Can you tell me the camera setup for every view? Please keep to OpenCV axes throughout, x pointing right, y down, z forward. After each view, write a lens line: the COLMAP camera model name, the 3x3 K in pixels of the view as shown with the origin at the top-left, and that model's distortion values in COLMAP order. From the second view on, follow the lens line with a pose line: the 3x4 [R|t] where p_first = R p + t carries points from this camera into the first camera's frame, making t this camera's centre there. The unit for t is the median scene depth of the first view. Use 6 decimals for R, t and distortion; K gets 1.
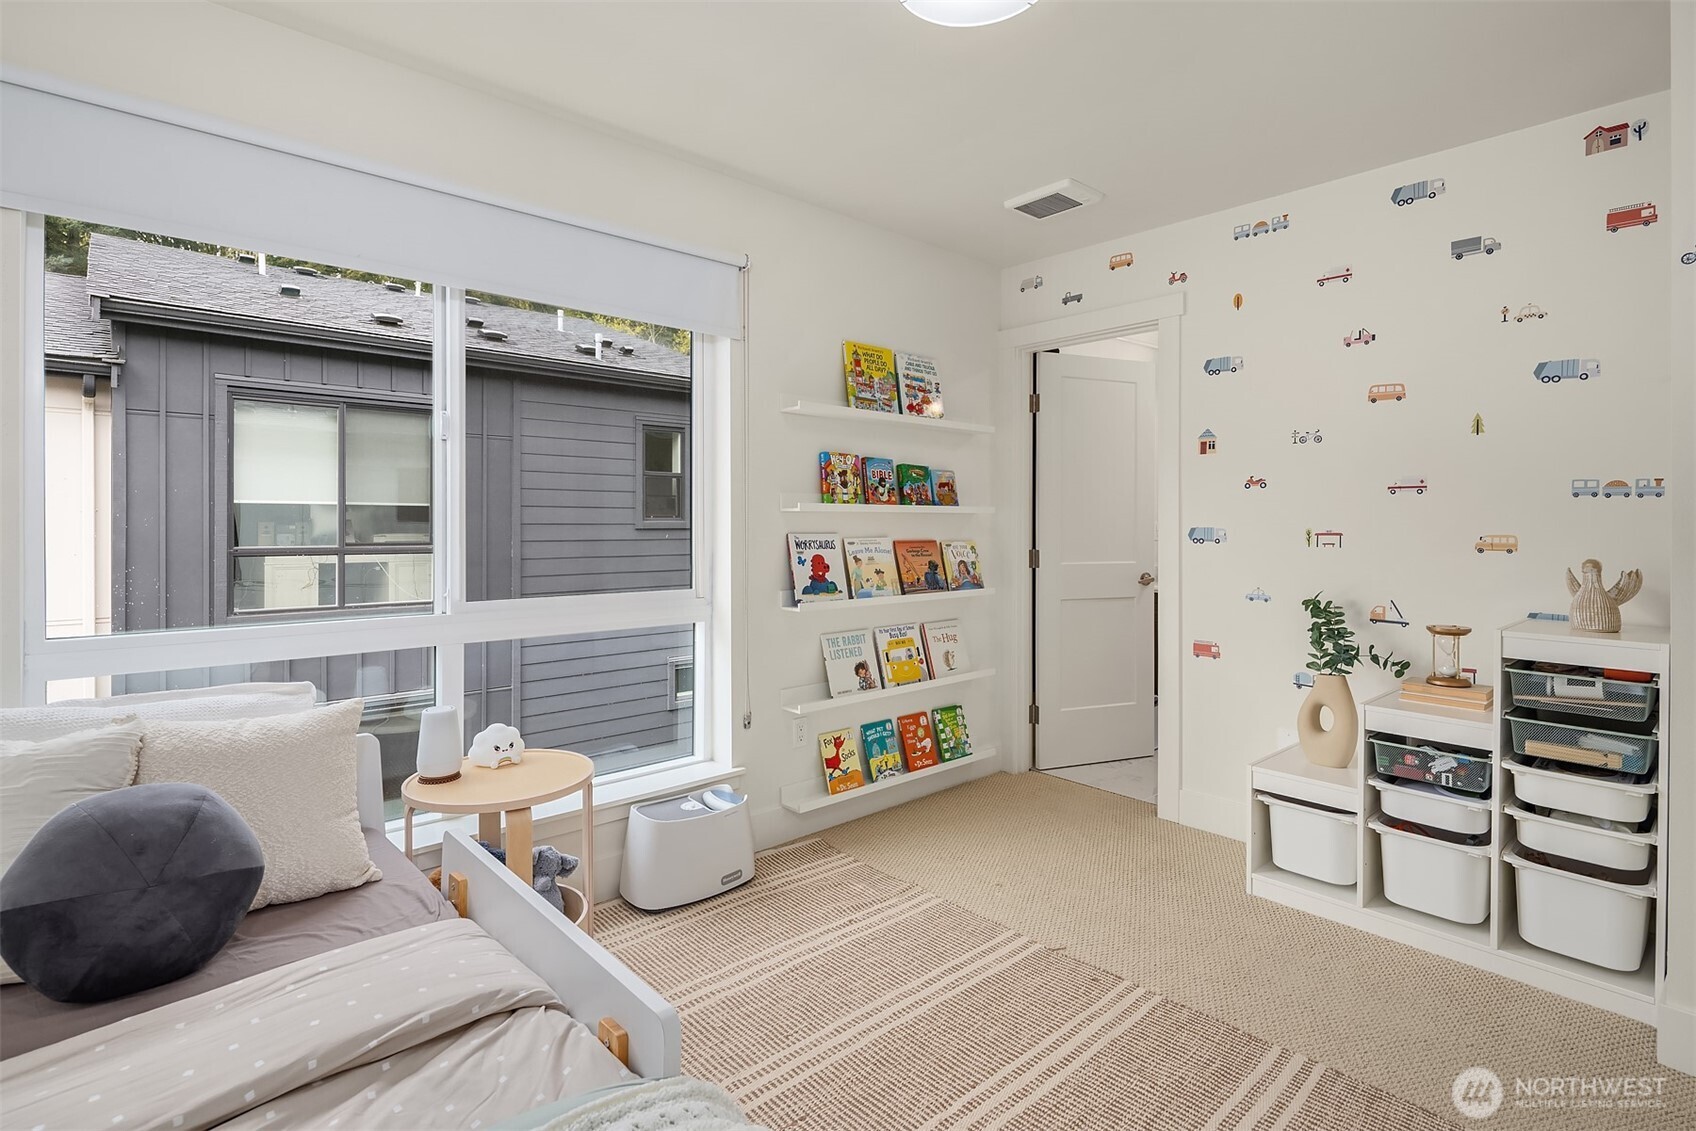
lens RADIAL K [[828.9, 0, 834.5], [0, 828.9, 533.2], [0, 0, 1]] dist [-0.000337, -0.004591]
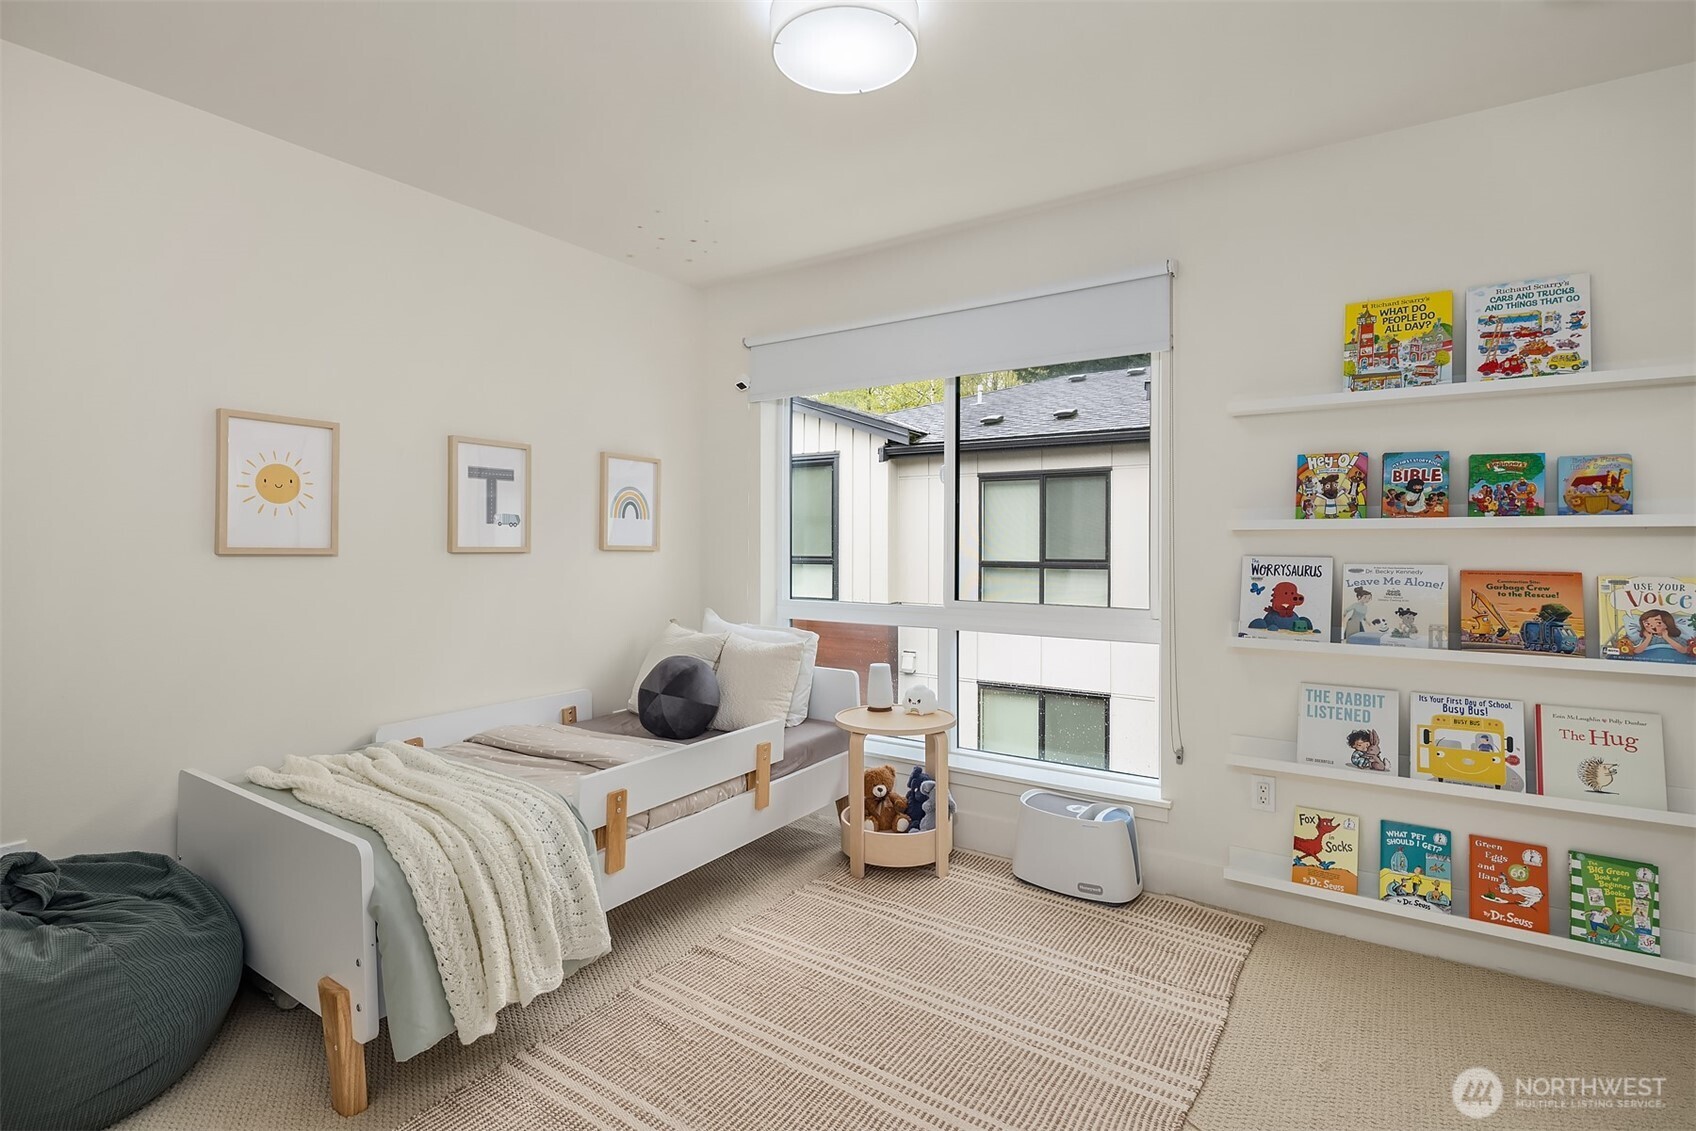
lens RADIAL K [[828.9, 0, 834.5], [0, 828.9, 533.2], [0, 0, 1]] dist [-0.000337, -0.004591]
pose [[0.215486, -0.001234, -0.976506, 0.649628], [-0.002452, 0.999995, -0.001804, -0.019079], [0.976504, 0.002784, 0.215482, 0.372493]]
